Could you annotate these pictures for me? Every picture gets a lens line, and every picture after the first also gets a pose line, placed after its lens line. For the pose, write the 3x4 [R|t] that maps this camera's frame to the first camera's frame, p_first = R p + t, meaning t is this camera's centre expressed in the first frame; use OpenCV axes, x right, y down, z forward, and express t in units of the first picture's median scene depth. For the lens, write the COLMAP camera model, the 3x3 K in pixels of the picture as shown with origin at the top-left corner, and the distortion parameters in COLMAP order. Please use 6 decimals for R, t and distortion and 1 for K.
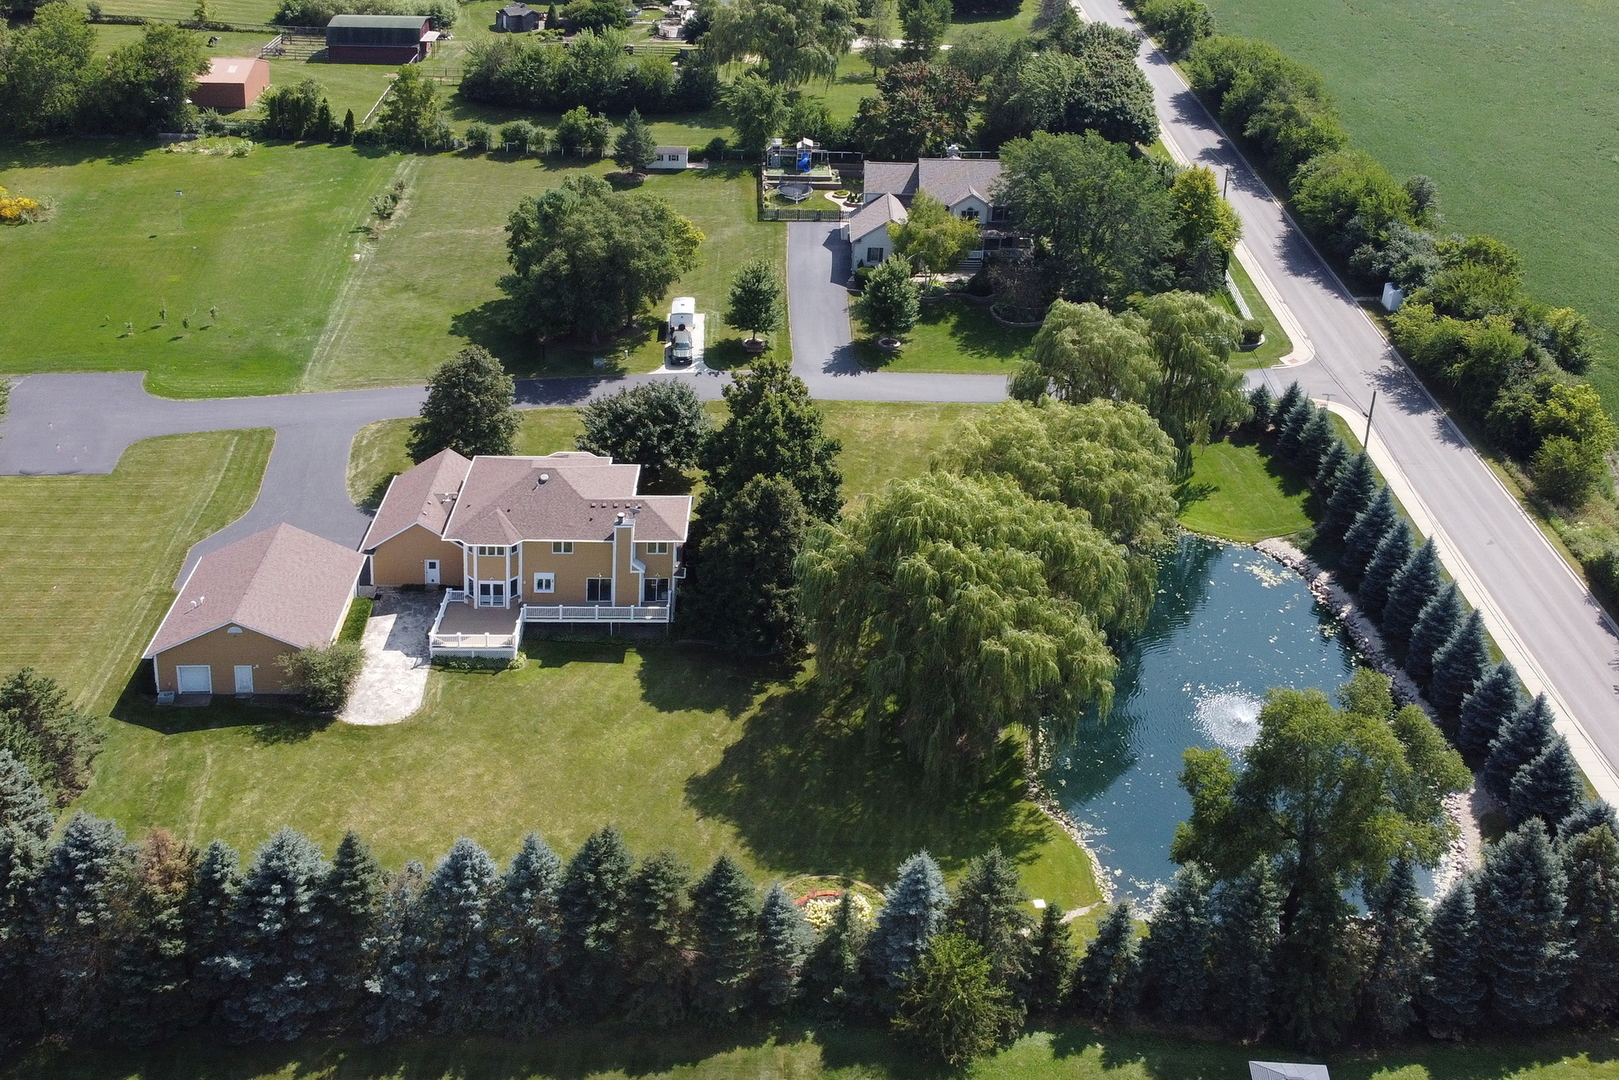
lens RADIAL K [[1526.0, 0, 825.6], [0, 1526.0, 536.4], [0, 0, 1]] dist [0.009206, -0.018786]
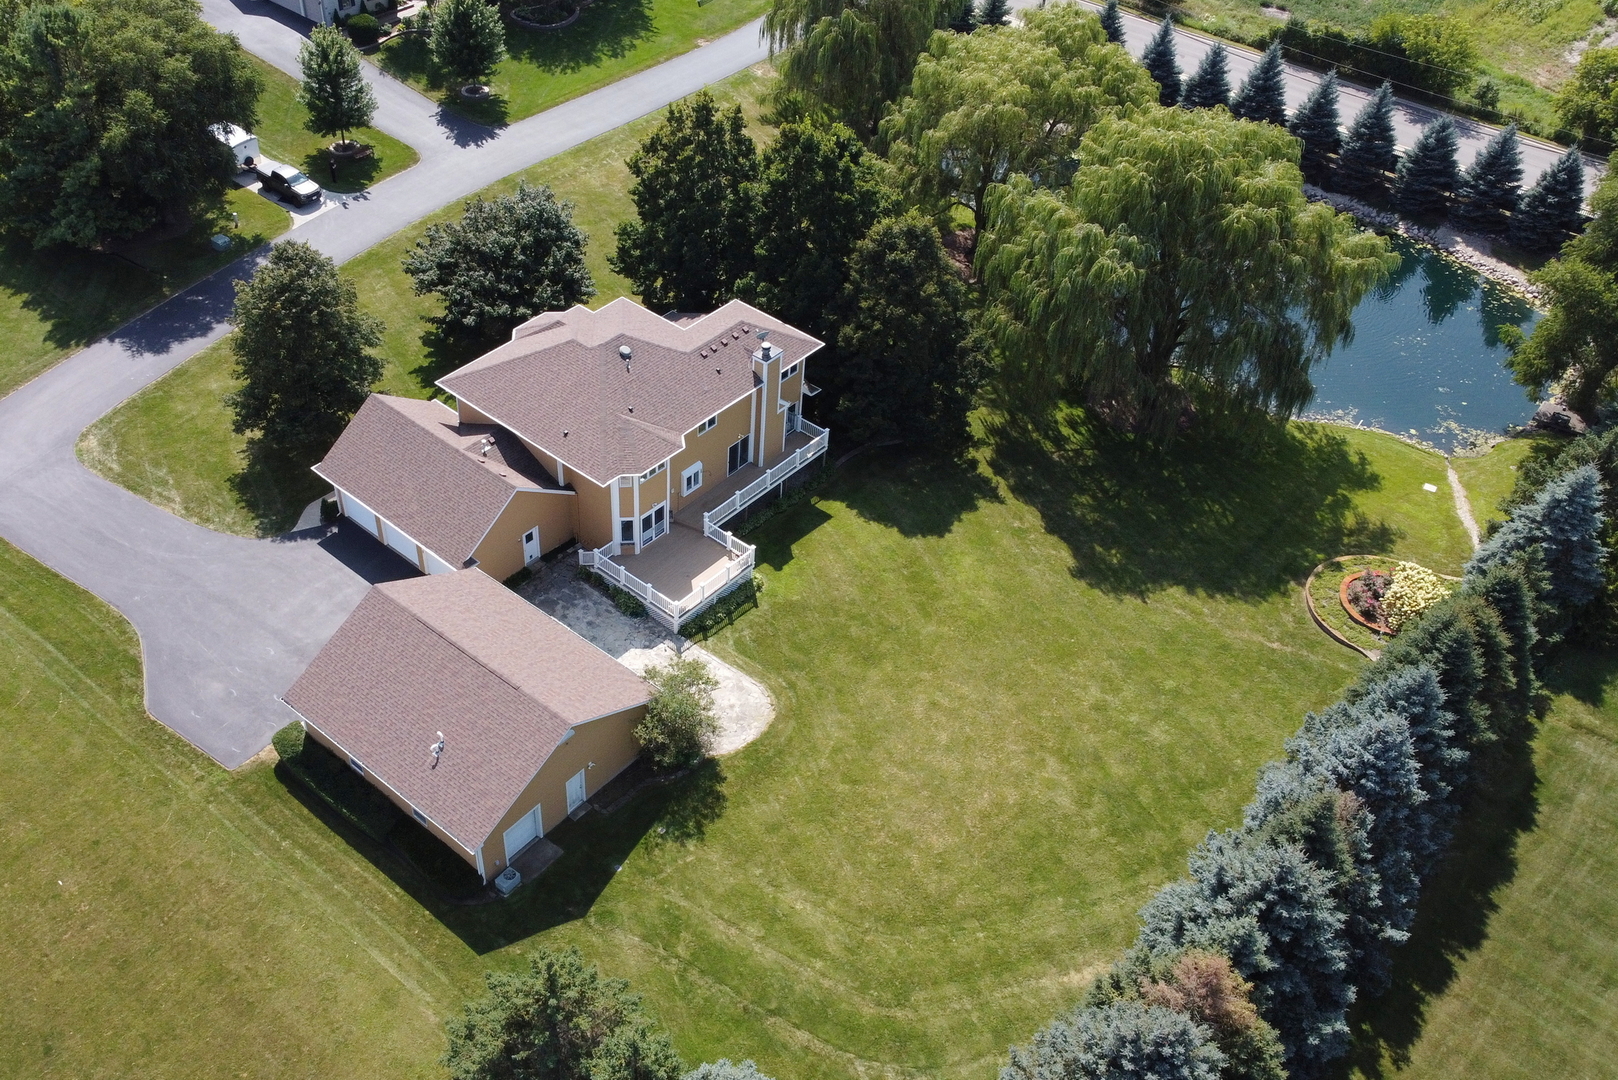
lens RADIAL K [[1457.6, 0, 652.7], [0, 1457.6, 541.8], [0, 0, 1]] dist [0.006830, -0.018649]
pose [[0.706143, -0.486662, 0.514317, -0.589940], [0.378620, 0.873320, 0.306527, -0.171959], [-0.598338, -0.021721, 0.800949, 0.441949]]
